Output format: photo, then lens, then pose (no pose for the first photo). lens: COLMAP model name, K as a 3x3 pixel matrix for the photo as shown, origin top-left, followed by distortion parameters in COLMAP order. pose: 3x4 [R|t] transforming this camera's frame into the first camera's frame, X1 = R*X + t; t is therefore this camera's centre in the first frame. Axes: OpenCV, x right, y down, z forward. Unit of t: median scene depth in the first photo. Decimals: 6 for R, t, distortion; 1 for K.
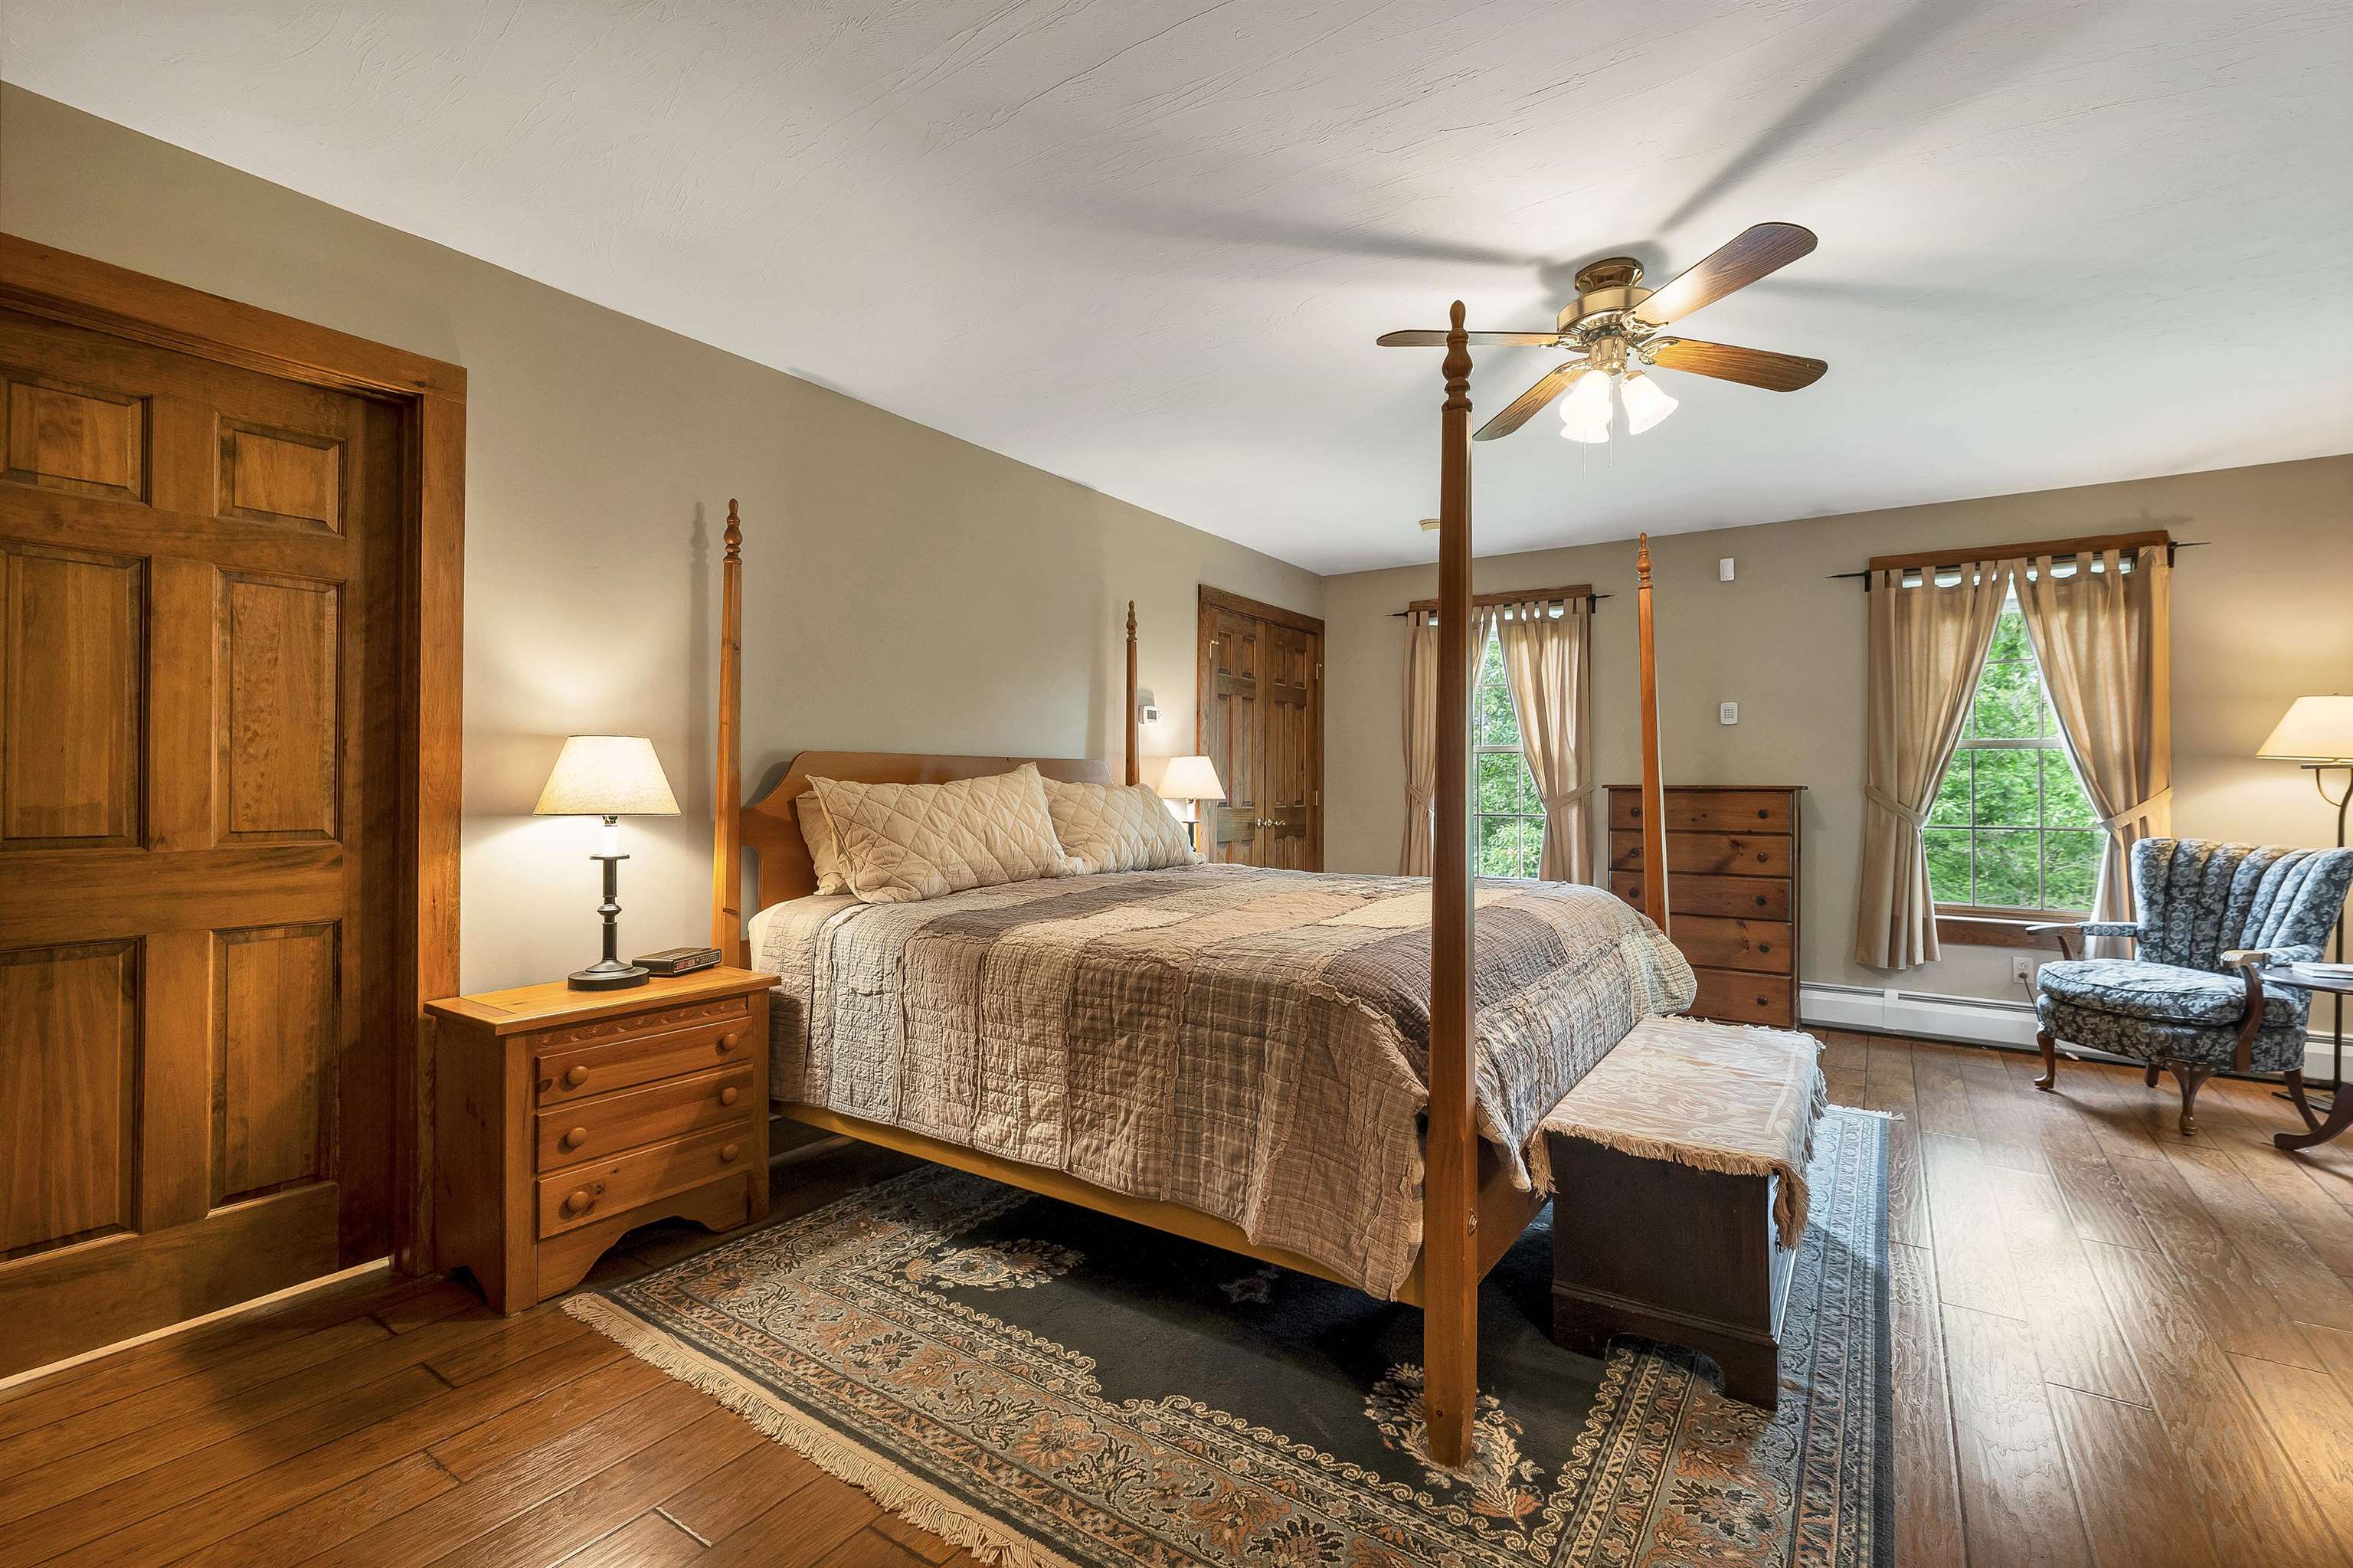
lens RADIAL K [[1038.8, 0, 1182.8], [0, 1038.8, 784.4], [0, 0, 1]] dist [0.000388, 0.000020]
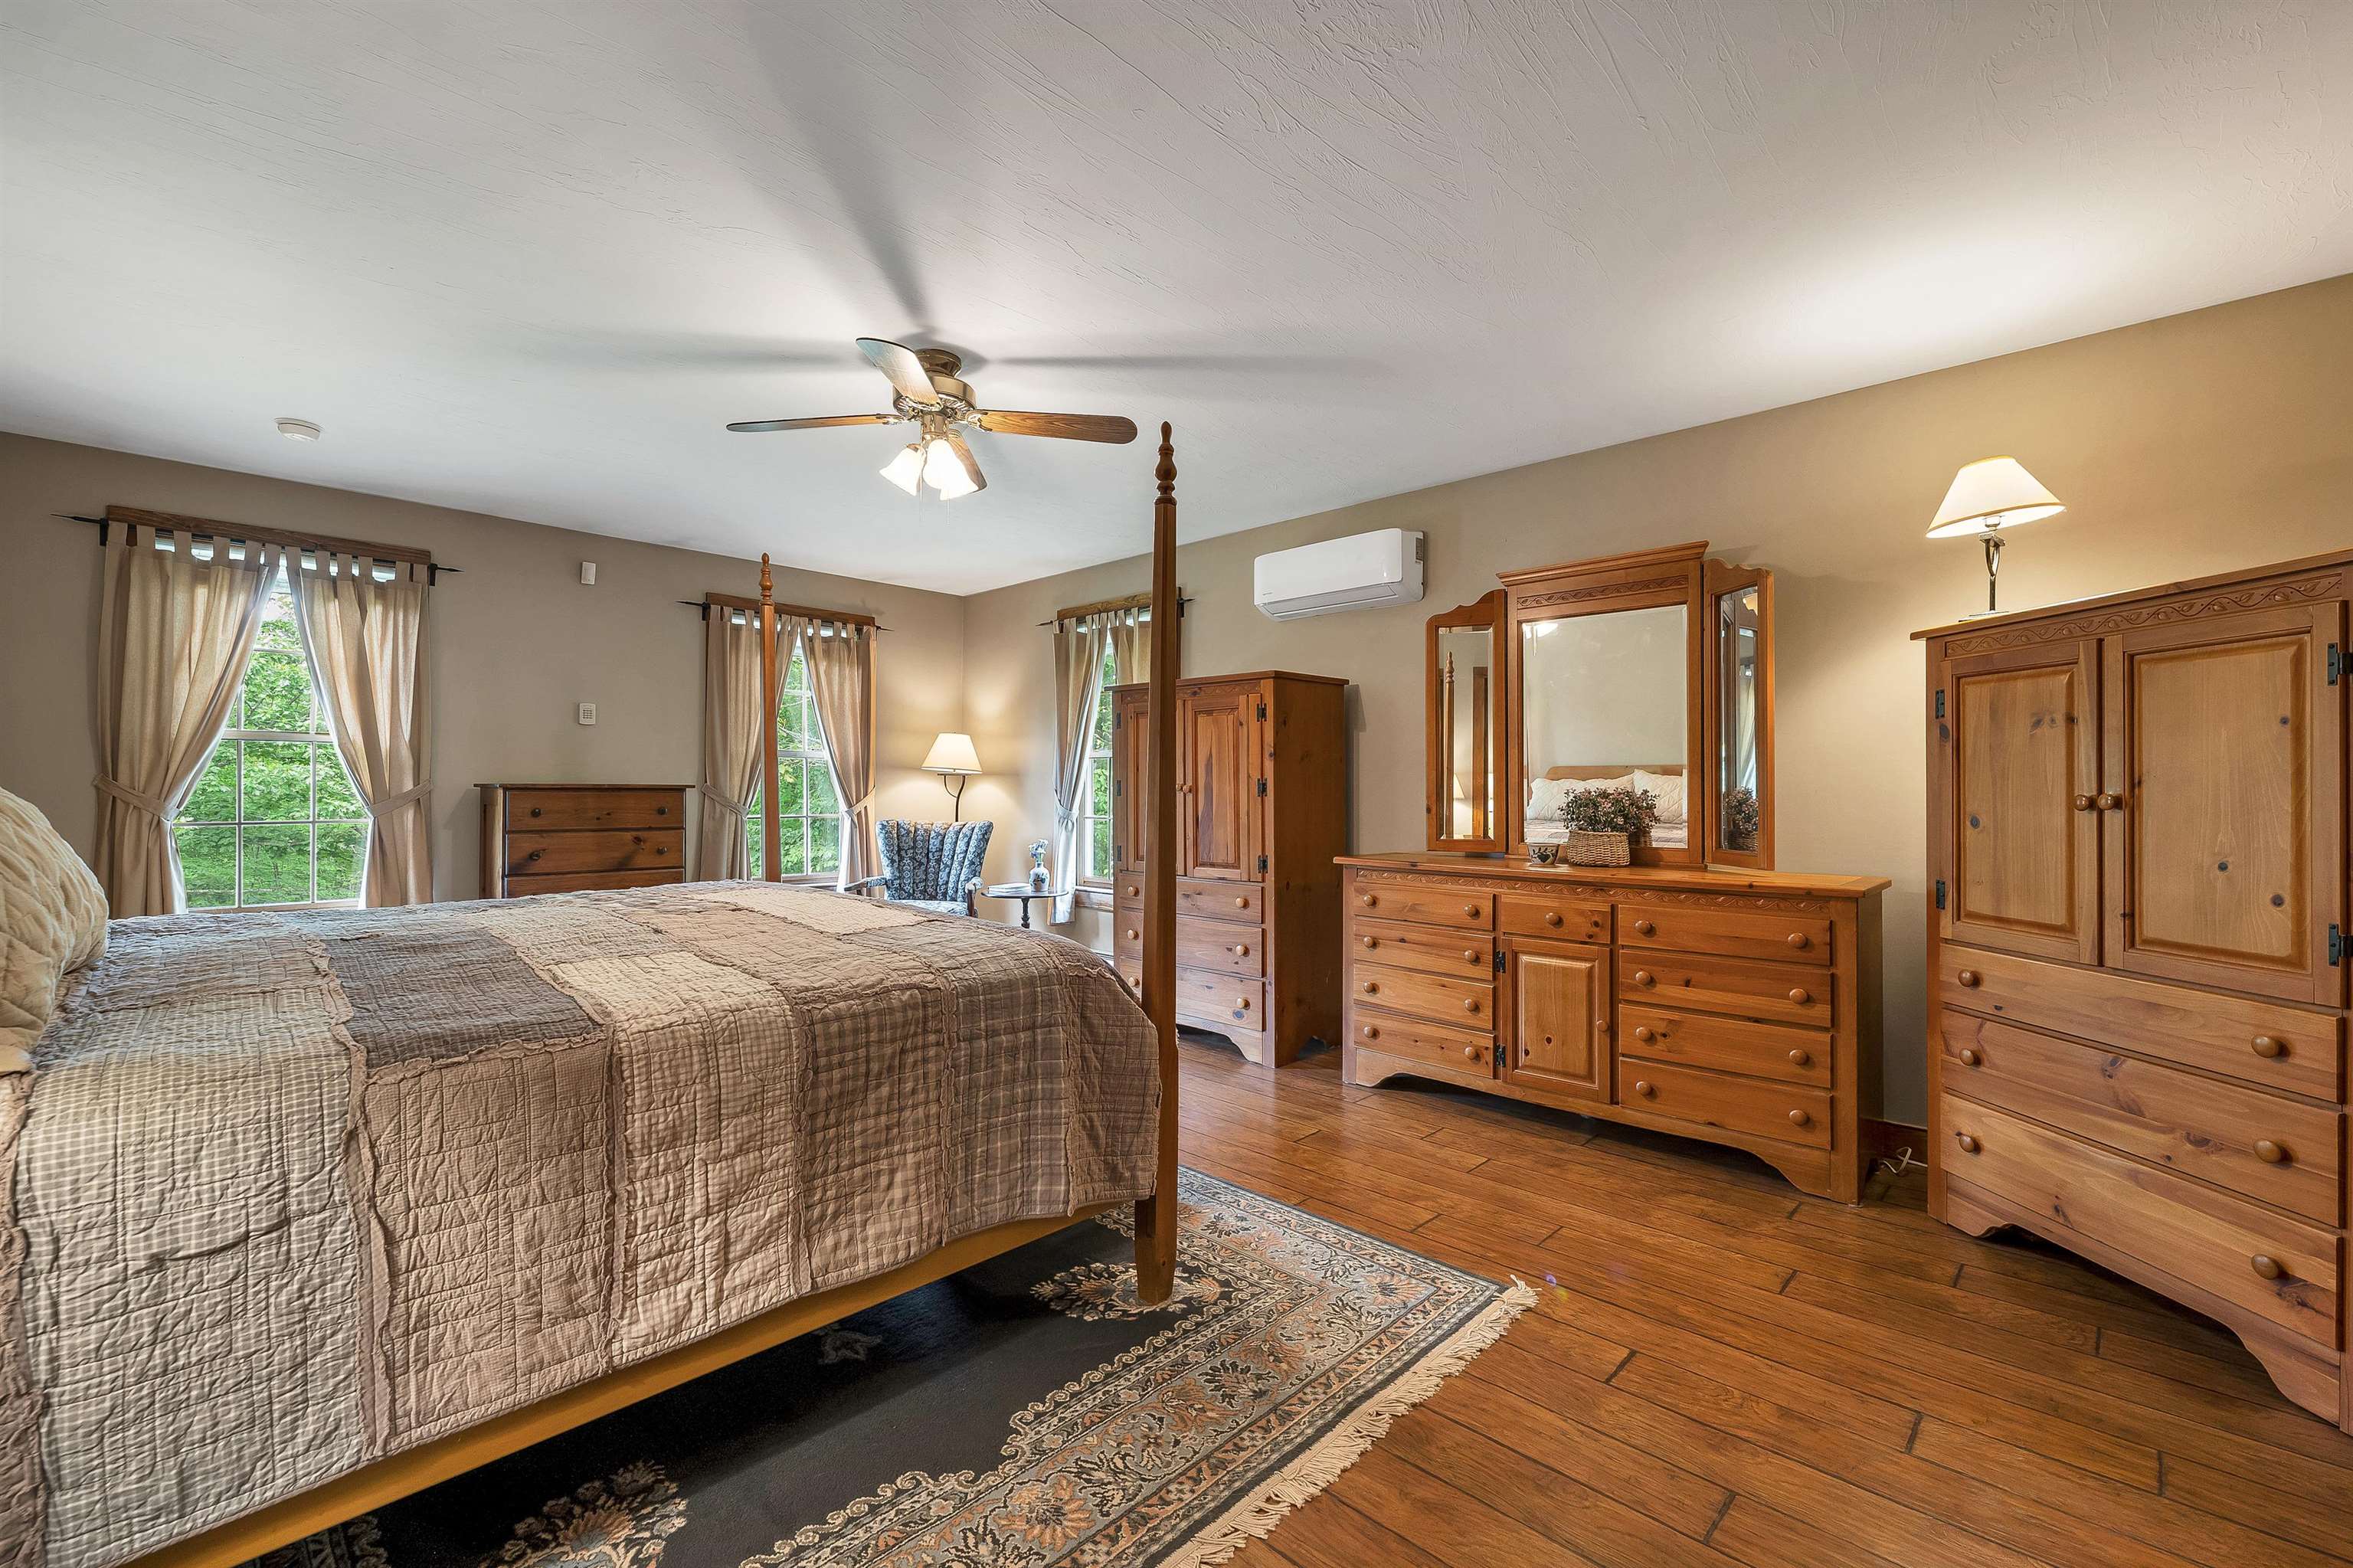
lens RADIAL K [[982.2, 0, 1177.5], [0, 982.2, 793.5], [0, 0, 1]] dist [0.005264, 0.000181]
pose [[0.176093, -0.008104, 0.984340, -0.464078], [-0.004186, 0.999951, 0.008981, -0.001523], [-0.984365, -0.005702, 0.176051, 0.364551]]
